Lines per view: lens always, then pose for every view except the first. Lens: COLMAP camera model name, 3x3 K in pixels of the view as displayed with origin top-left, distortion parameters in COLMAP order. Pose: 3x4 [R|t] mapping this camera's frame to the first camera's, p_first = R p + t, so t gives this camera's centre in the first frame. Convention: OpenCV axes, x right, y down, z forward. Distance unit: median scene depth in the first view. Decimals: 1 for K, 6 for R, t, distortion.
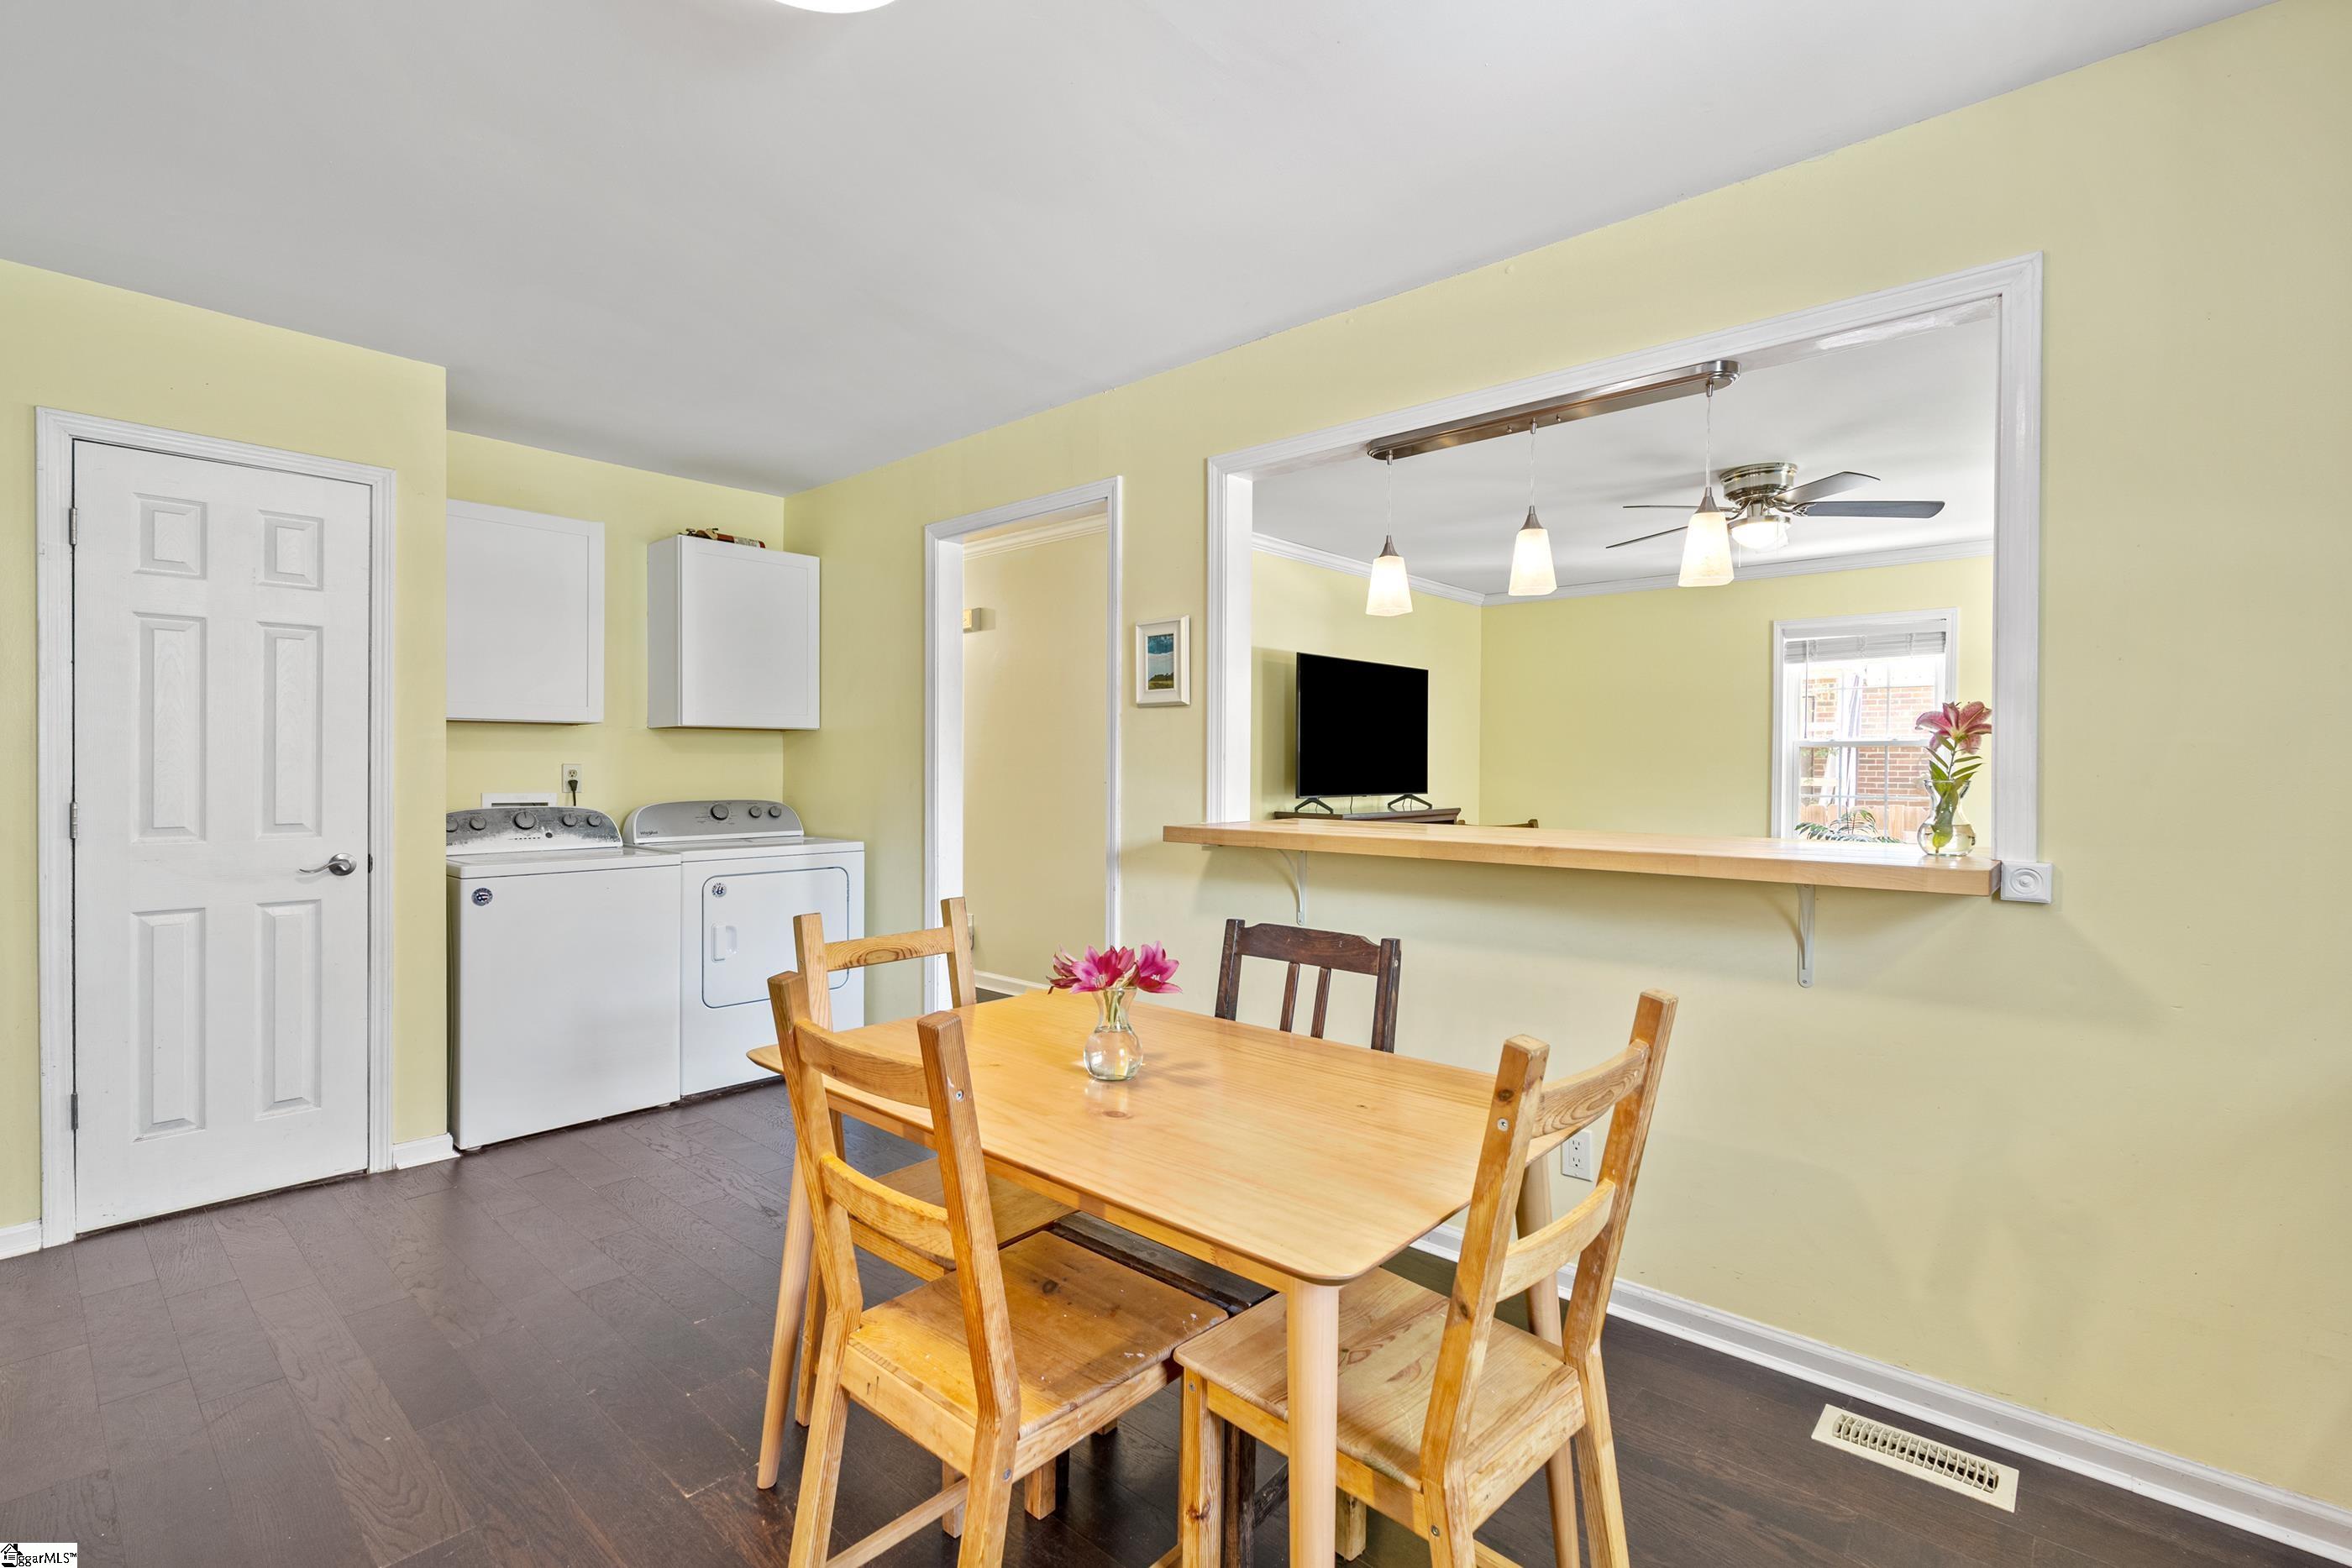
lens RADIAL K [[1060.9, 0, 1157.6], [0, 1060.9, 798.6], [0, 0, 1]] dist [-0.005010, 0.003450]
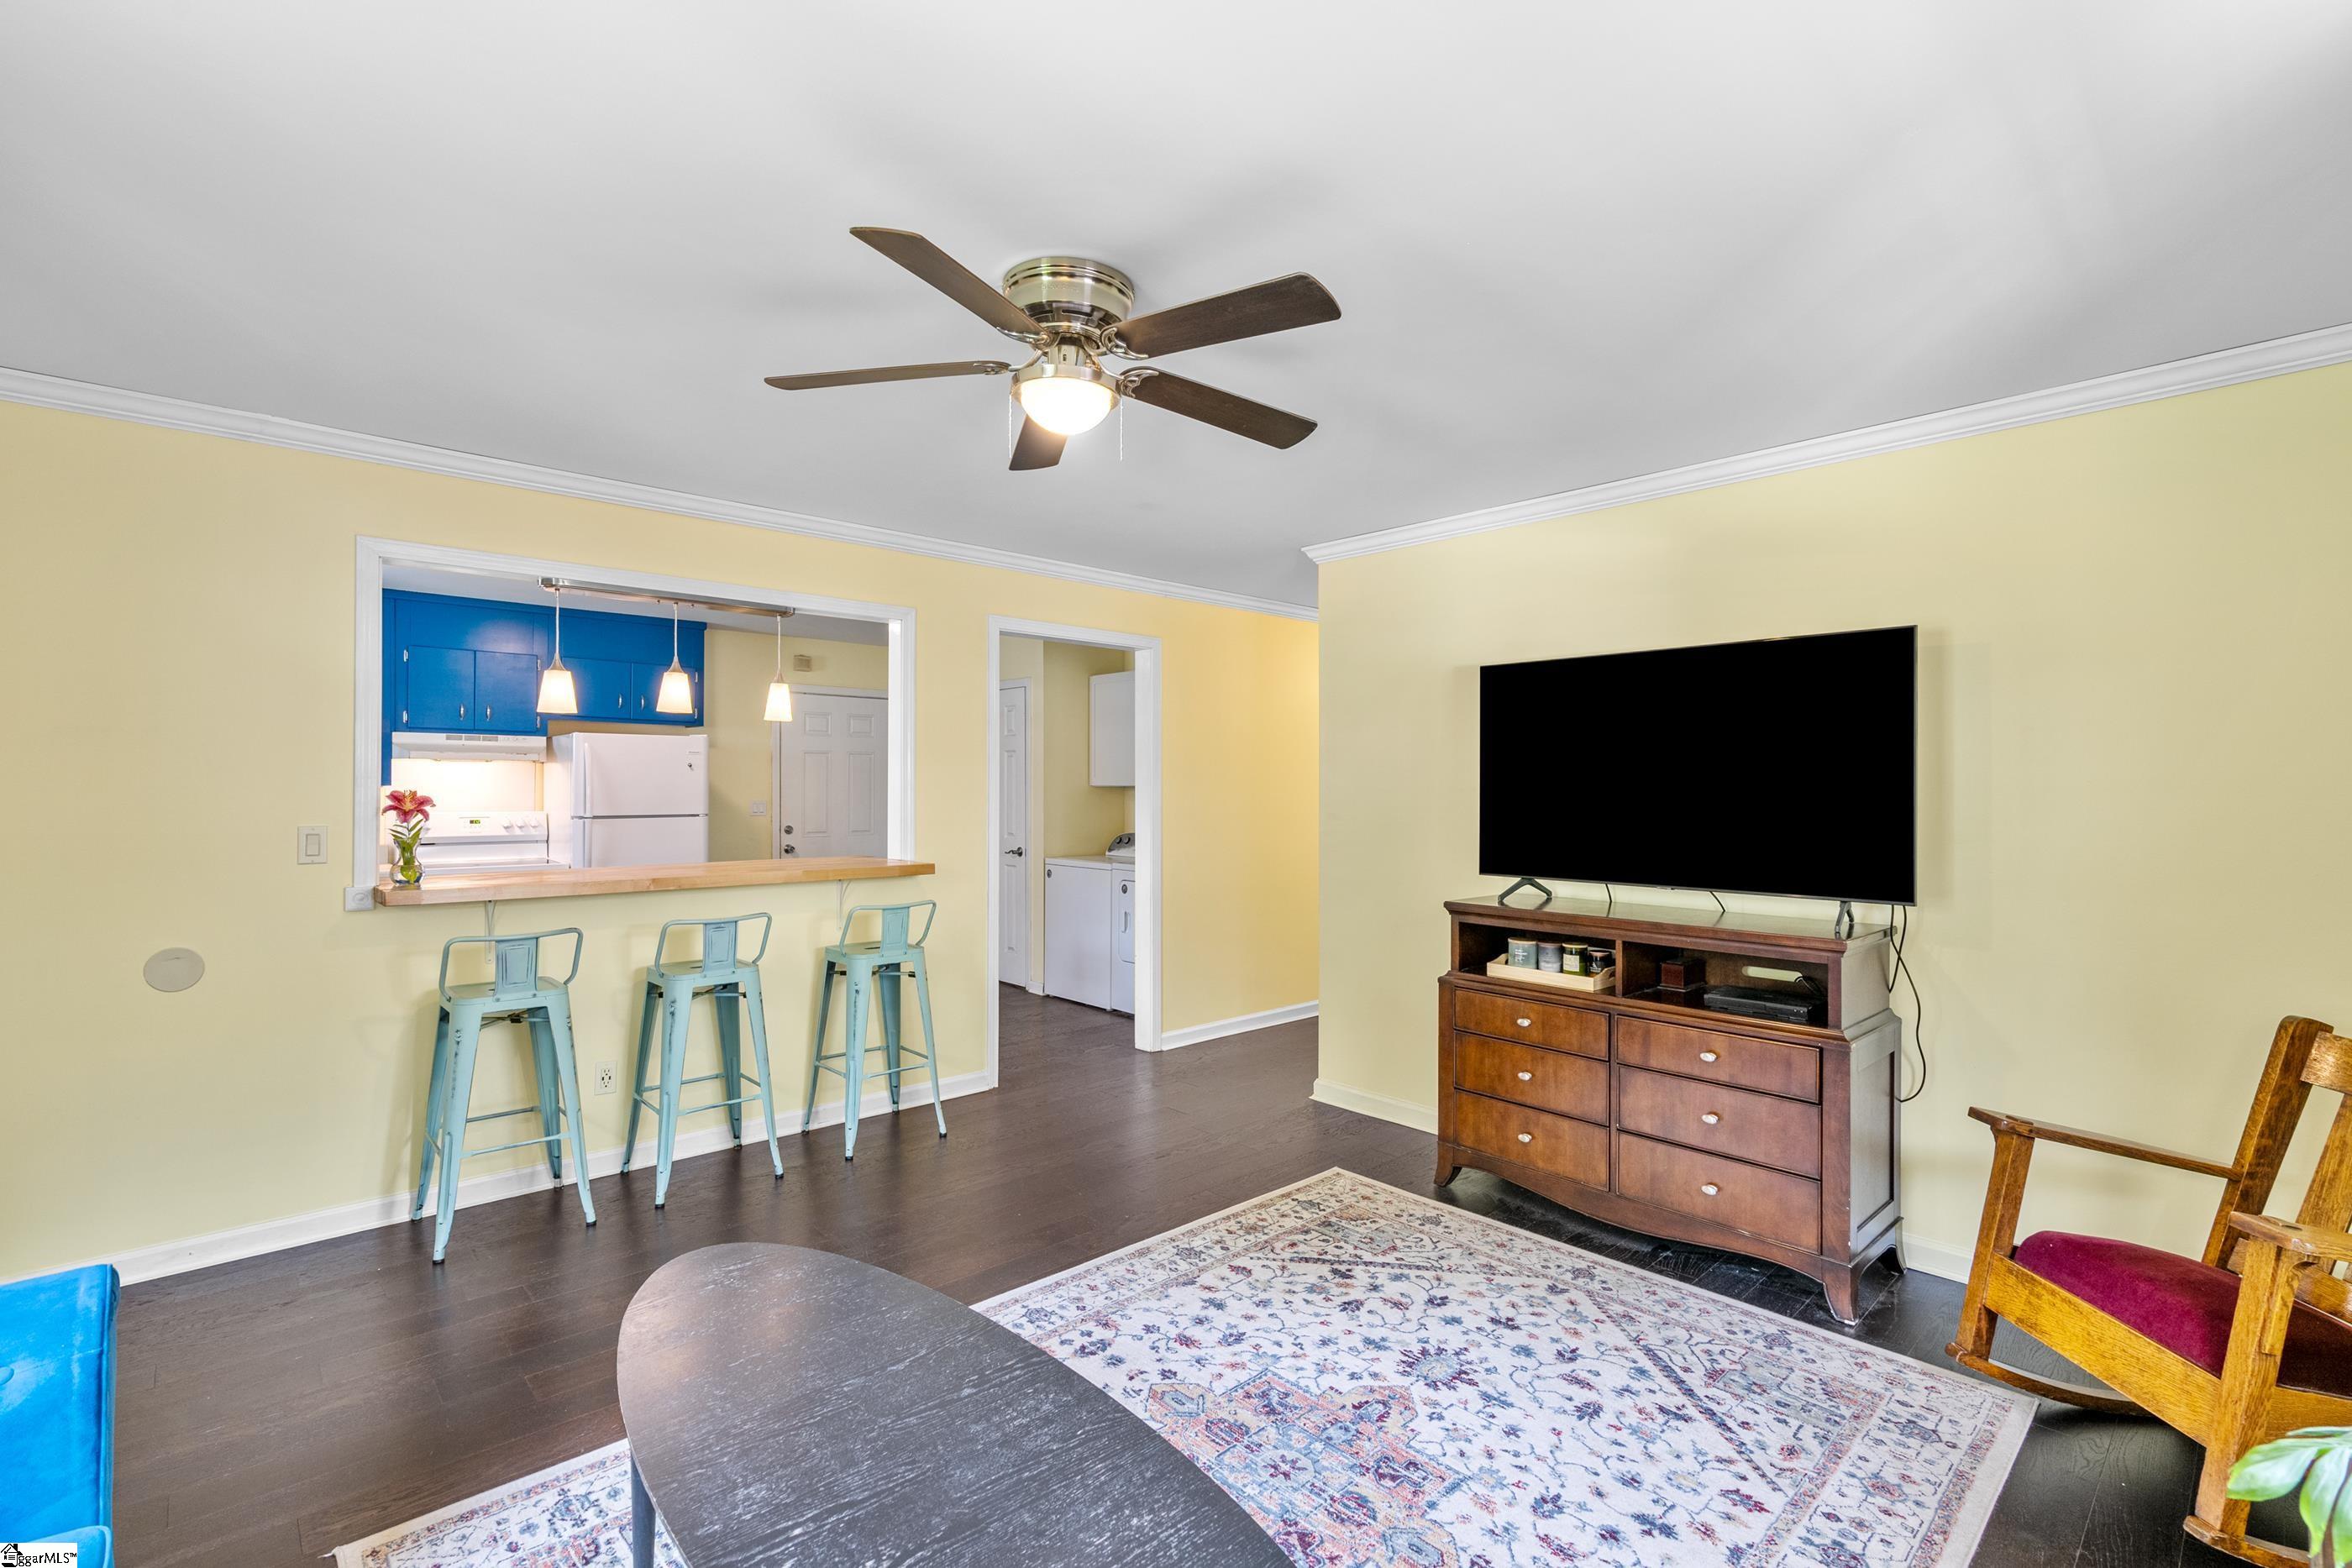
lens RADIAL K [[1060.9, 0, 1180.2], [0, 1060.9, 783.3], [0, 0, 1]] dist [-0.005010, 0.003450]
pose [[-0.090033, -0.006087, -0.995920, 1.524520], [-0.035630, 0.999361, -0.002887, -0.093466], [0.995301, 0.035225, -0.090192, 1.559297]]
